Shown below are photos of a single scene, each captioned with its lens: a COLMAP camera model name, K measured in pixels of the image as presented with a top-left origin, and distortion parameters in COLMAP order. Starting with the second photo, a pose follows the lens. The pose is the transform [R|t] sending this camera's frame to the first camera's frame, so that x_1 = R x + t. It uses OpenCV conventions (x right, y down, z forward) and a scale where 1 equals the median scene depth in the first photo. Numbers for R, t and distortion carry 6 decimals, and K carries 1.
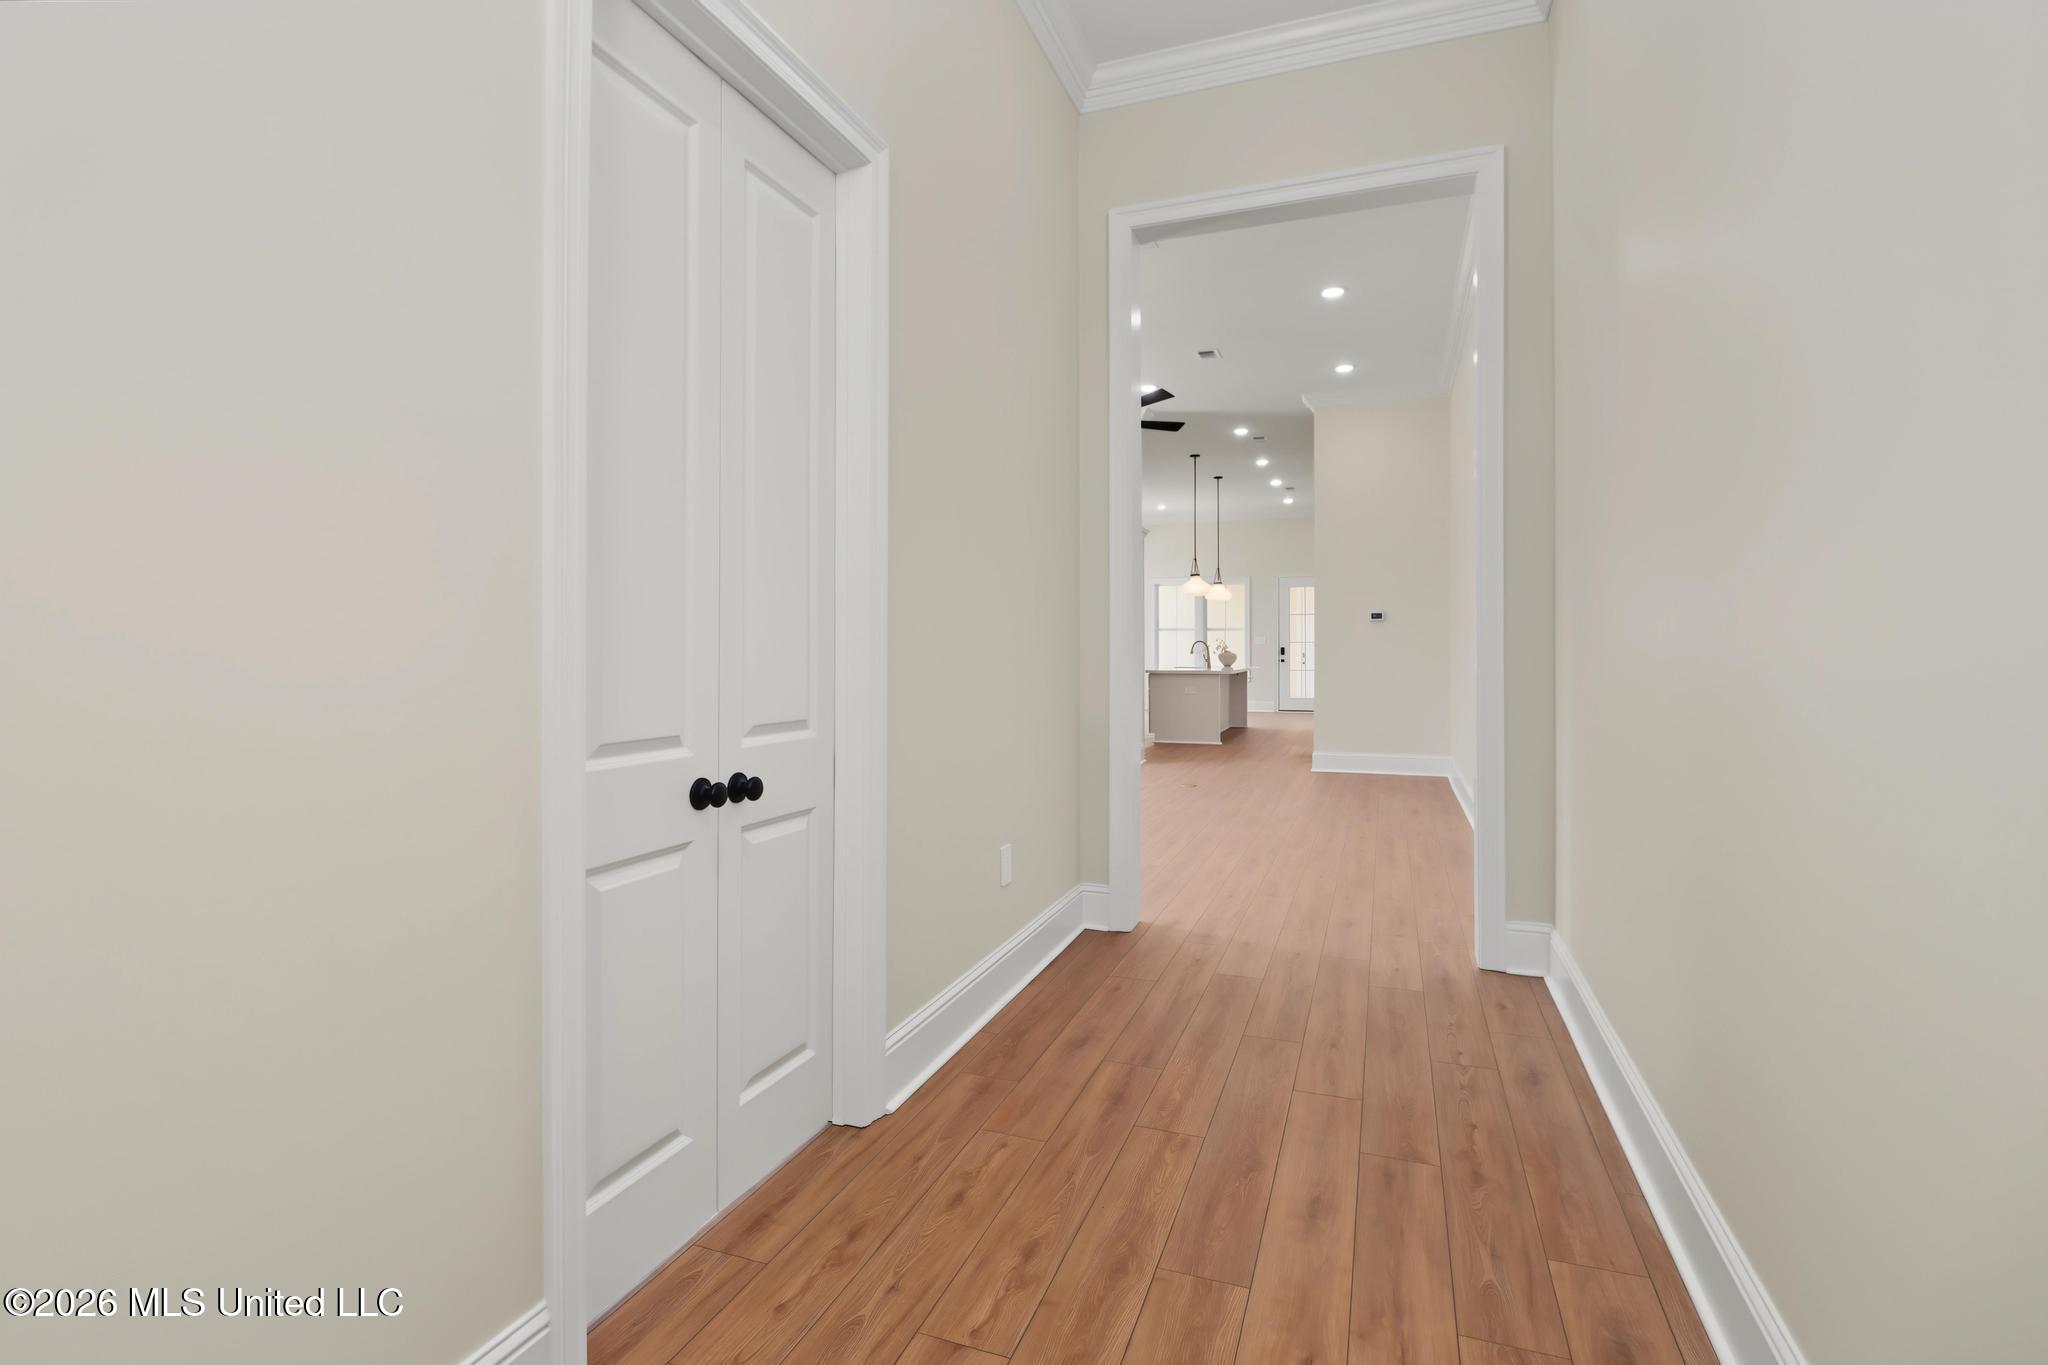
lens RADIAL K [[971.5, 0, 1003.0], [0, 971.5, 649.8], [0, 0, 1]] dist [-0.001404, -0.012186]
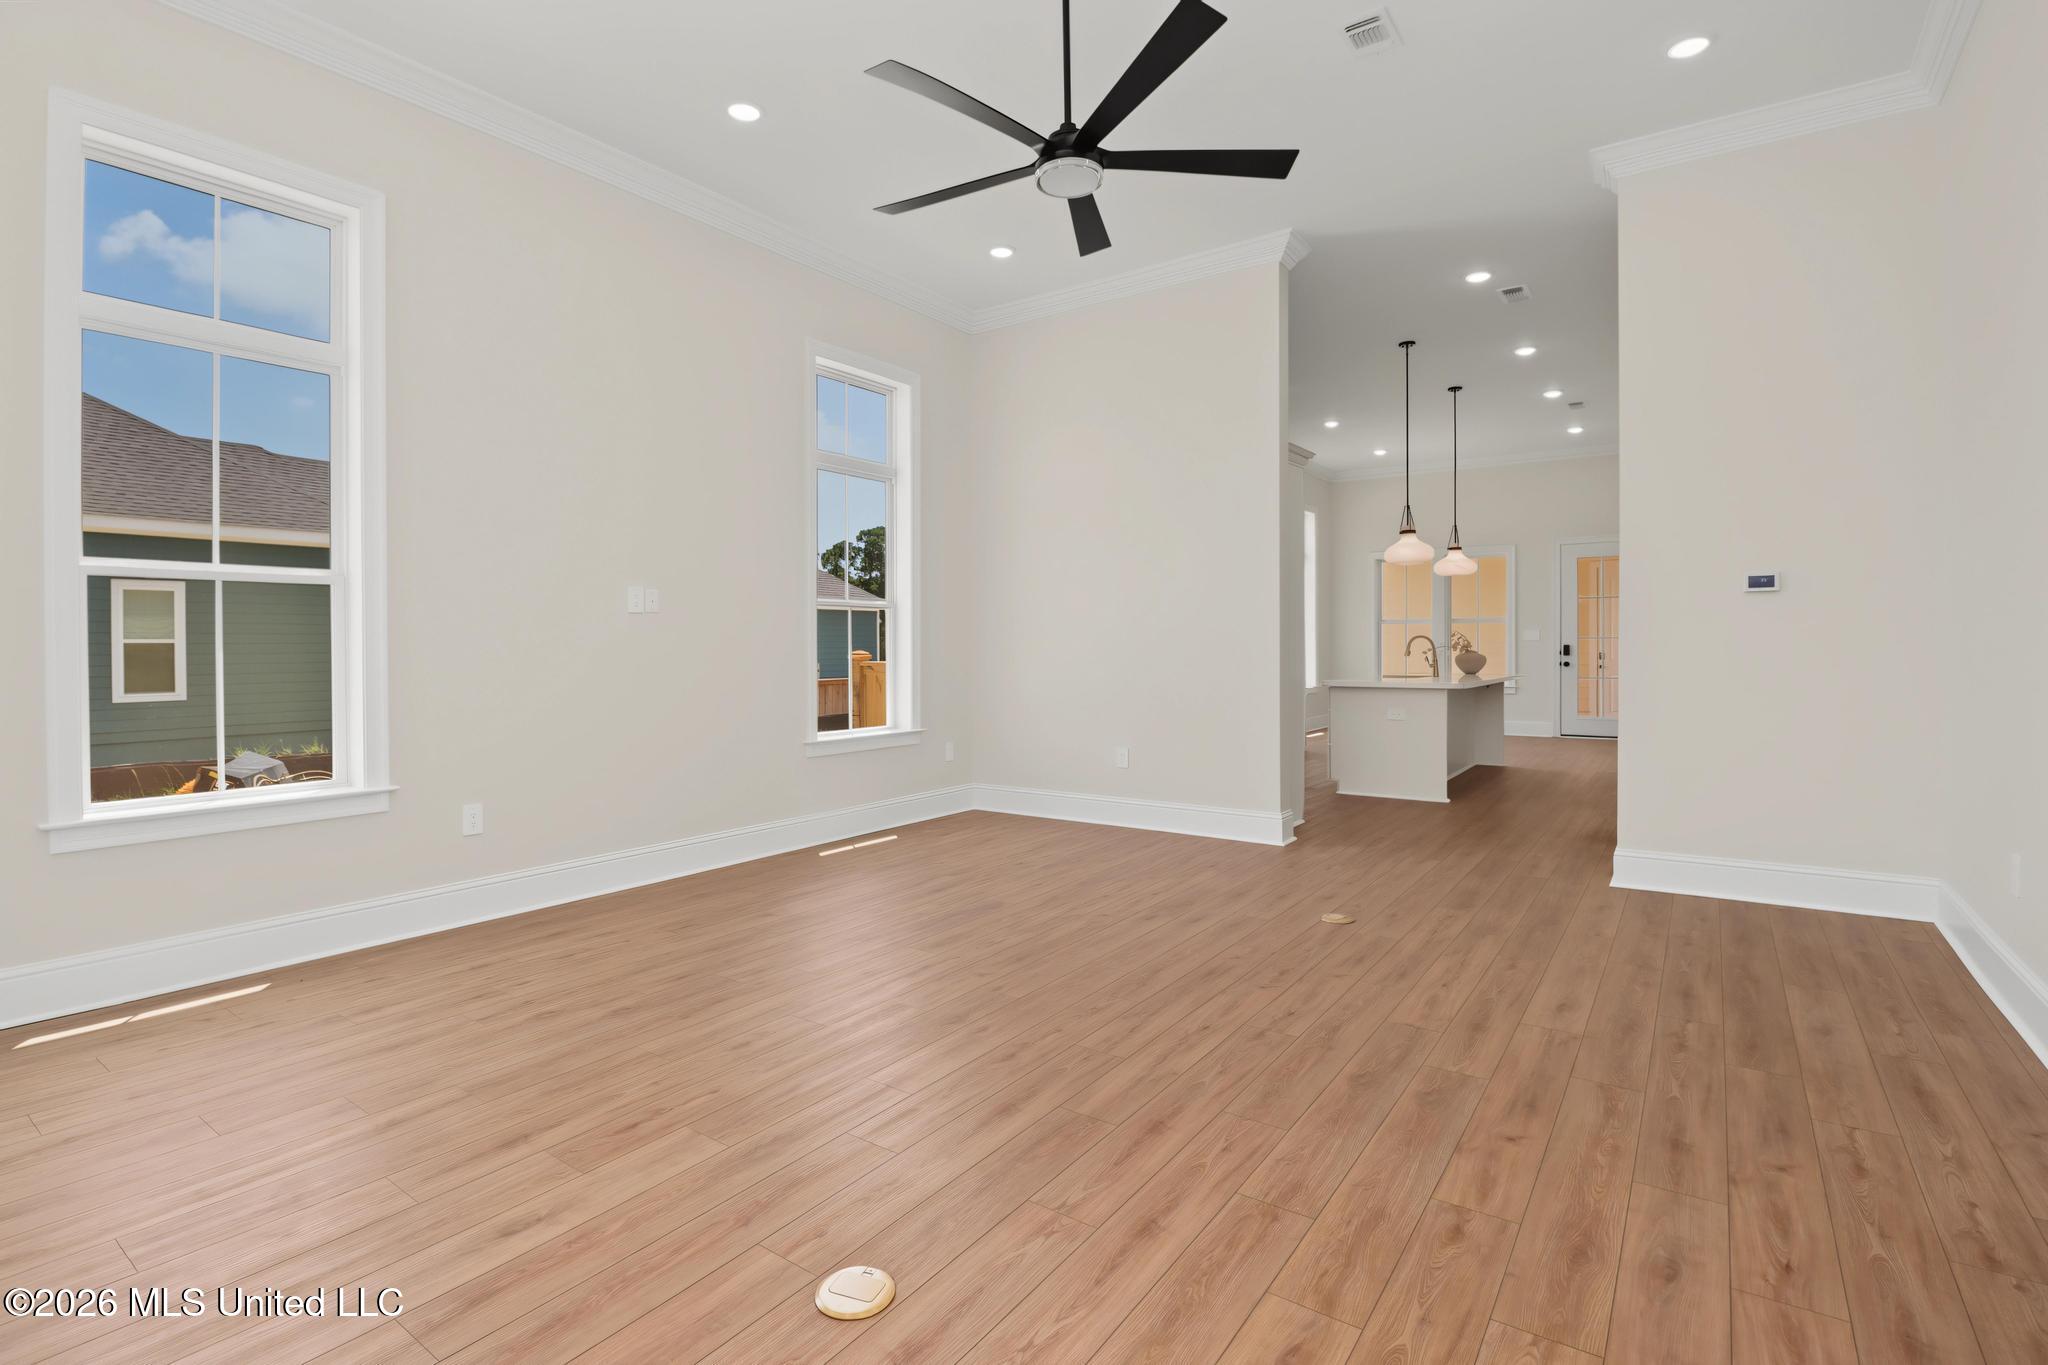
lens RADIAL K [[971.5, 0, 1003.0], [0, 971.5, 649.8], [0, 0, 1]] dist [-0.001404, -0.012186]
pose [[0.968313, 0.000068, -0.249740, 0.095944], [0.000475, 0.999998, 0.002112, -0.001168], [0.249739, -0.002164, 0.968311, 0.305214]]
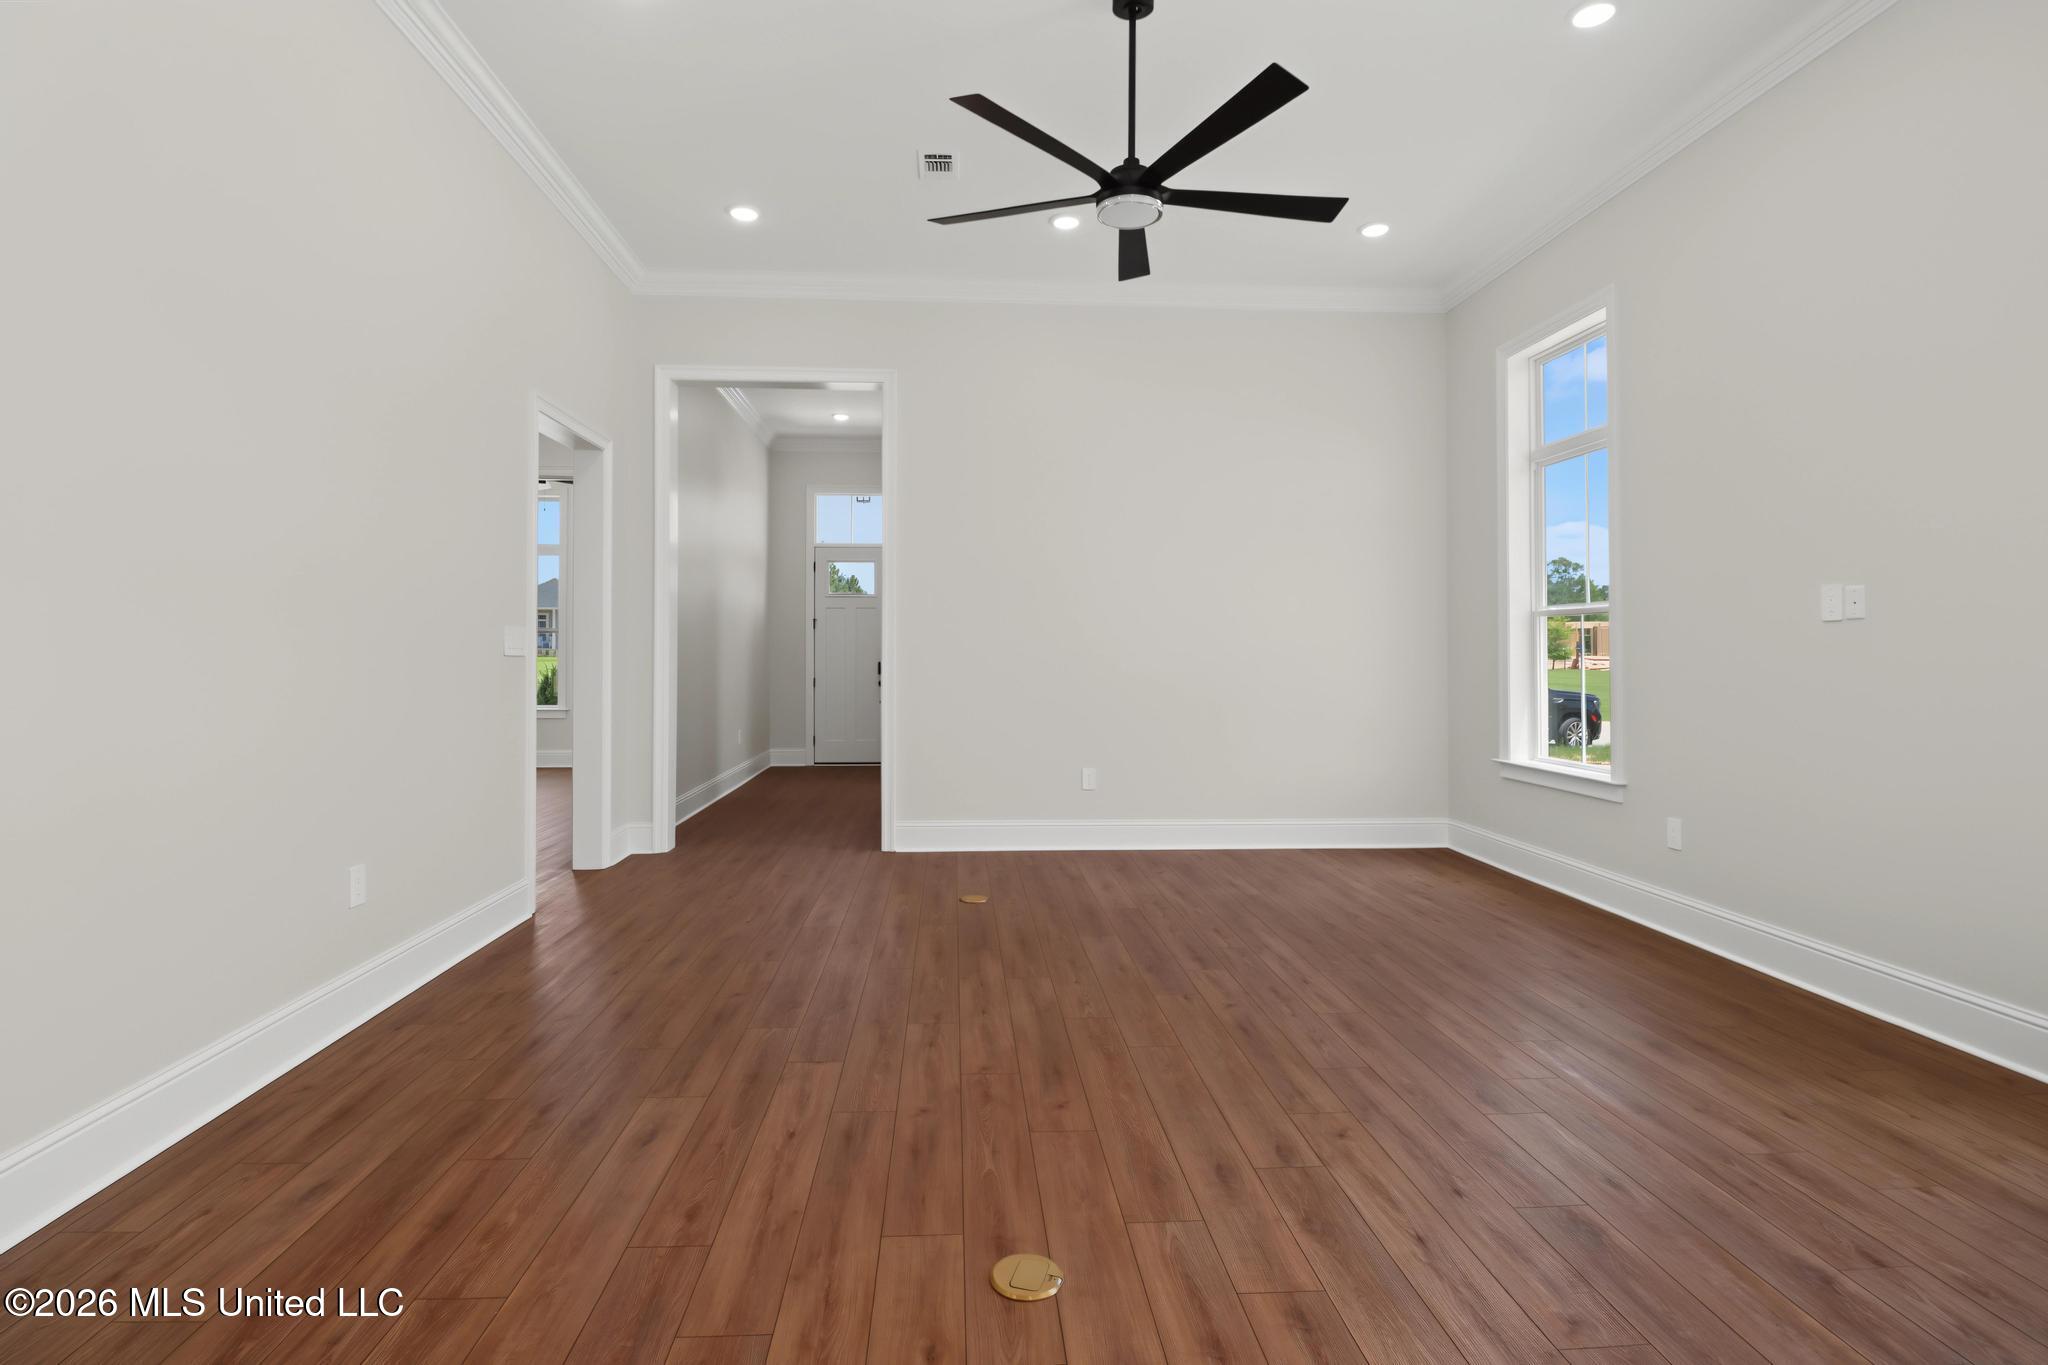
lens RADIAL K [[971.5, 0, 1003.0], [0, 971.5, 649.8], [0, 0, 1]] dist [-0.001404, -0.012186]
pose [[-0.908849, 0.000216, -0.417125, 0.347465], [-0.000882, 0.999997, 0.002439, -0.016868], [0.417124, 0.002585, -0.908846, 1.600328]]
